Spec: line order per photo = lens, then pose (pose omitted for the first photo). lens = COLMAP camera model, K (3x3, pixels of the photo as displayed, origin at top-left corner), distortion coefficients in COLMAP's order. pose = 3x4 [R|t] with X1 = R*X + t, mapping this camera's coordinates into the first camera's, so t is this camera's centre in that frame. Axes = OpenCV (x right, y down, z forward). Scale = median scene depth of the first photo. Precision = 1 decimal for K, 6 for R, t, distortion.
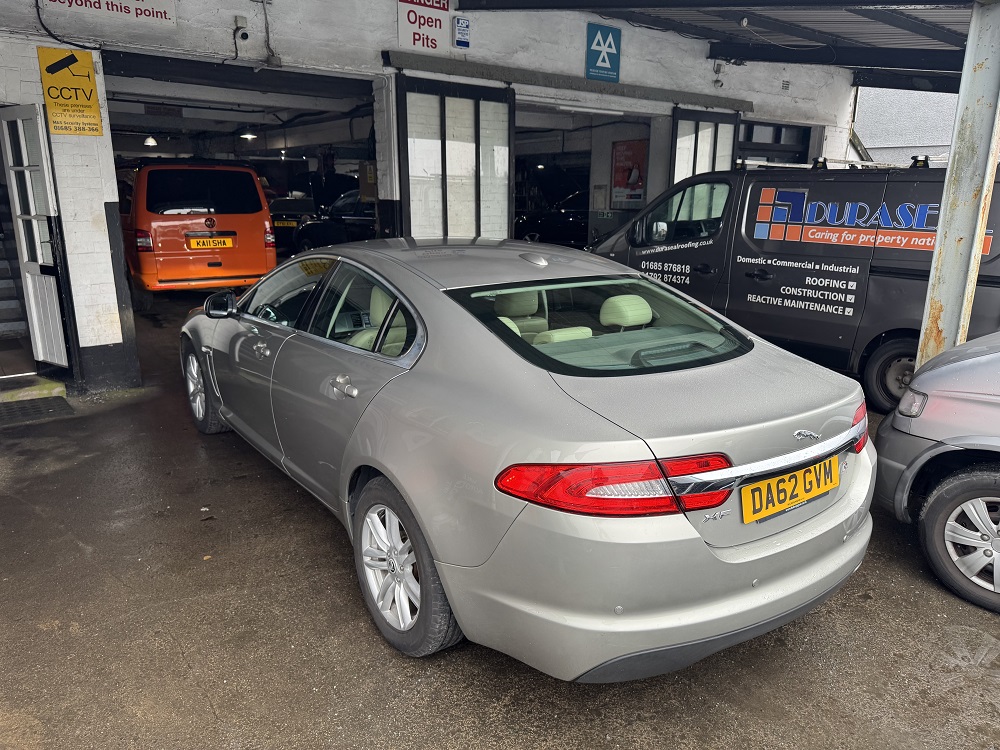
lens RADIAL K [[711.6, 0, 499.3], [0, 711.6, 374.5], [0, 0, 1]] dist [0.011115, -0.018217]
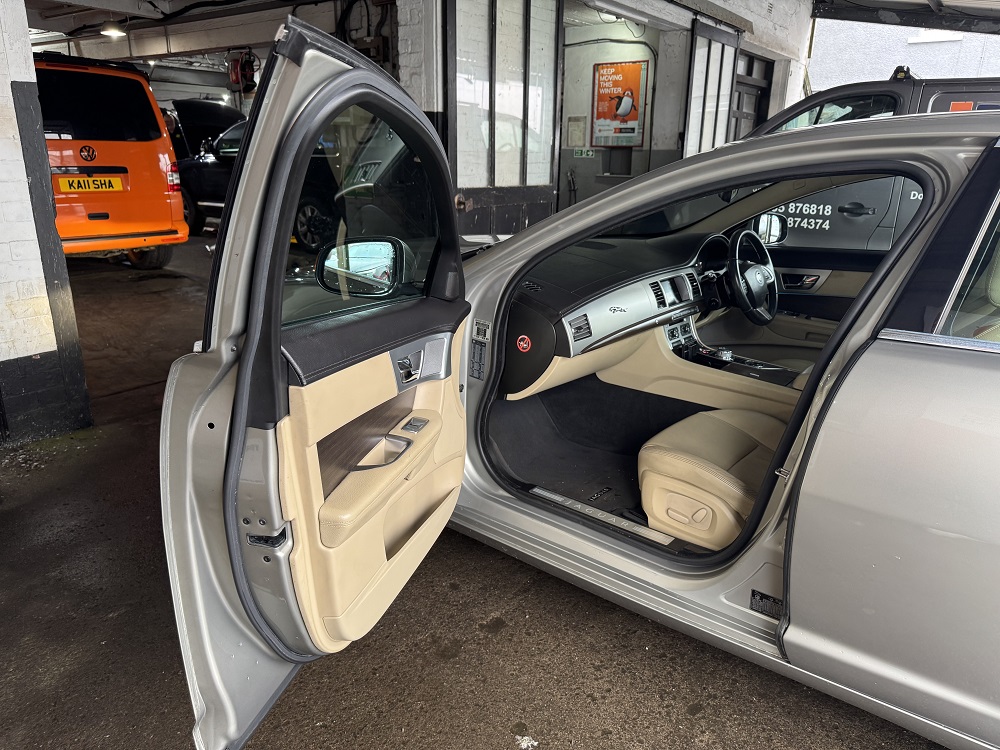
lens RADIAL K [[711.6, 0, 497.6], [0, 711.6, 374.0], [0, 0, 1]] dist [0.011115, -0.018217]
pose [[0.965087, -0.066886, 0.253245, -0.315089], [0.052938, 0.996702, 0.061504, -0.039019], [-0.256524, -0.045950, 0.965445, 0.355655]]
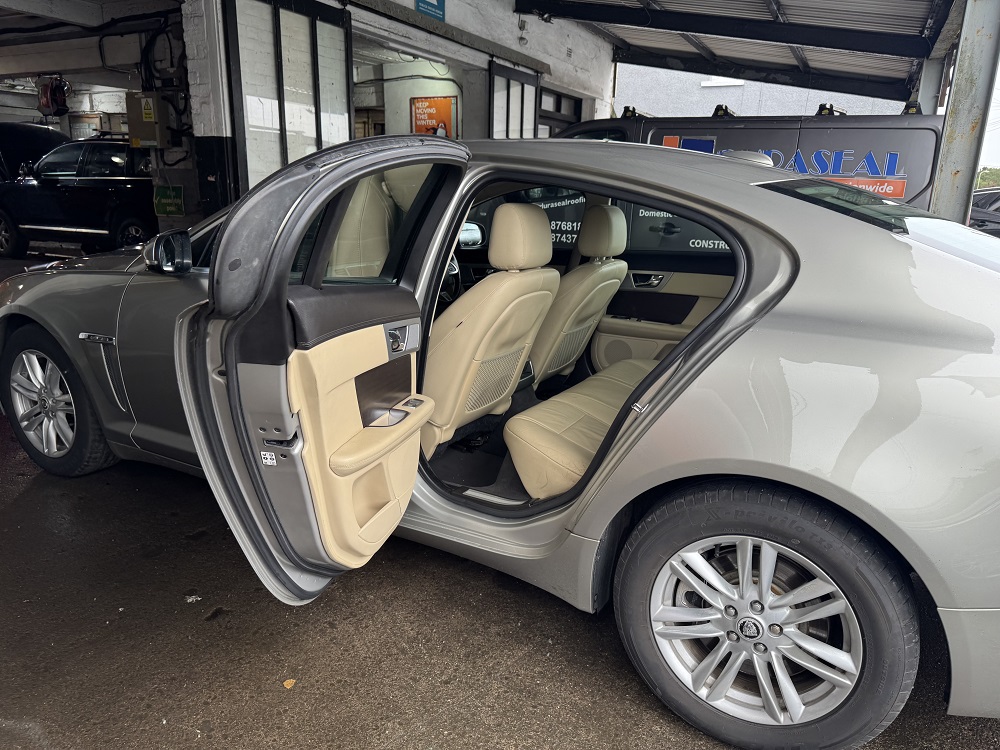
lens RADIAL K [[711.6, 0, 495.8], [0, 711.6, 374.8], [0, 0, 1]] dist [0.011115, -0.018217]
pose [[0.909436, -0.091143, 0.405733, -0.242816], [0.084138, 0.995835, 0.035111, 0.003725], [-0.407244, 0.002207, 0.913317, 0.217413]]
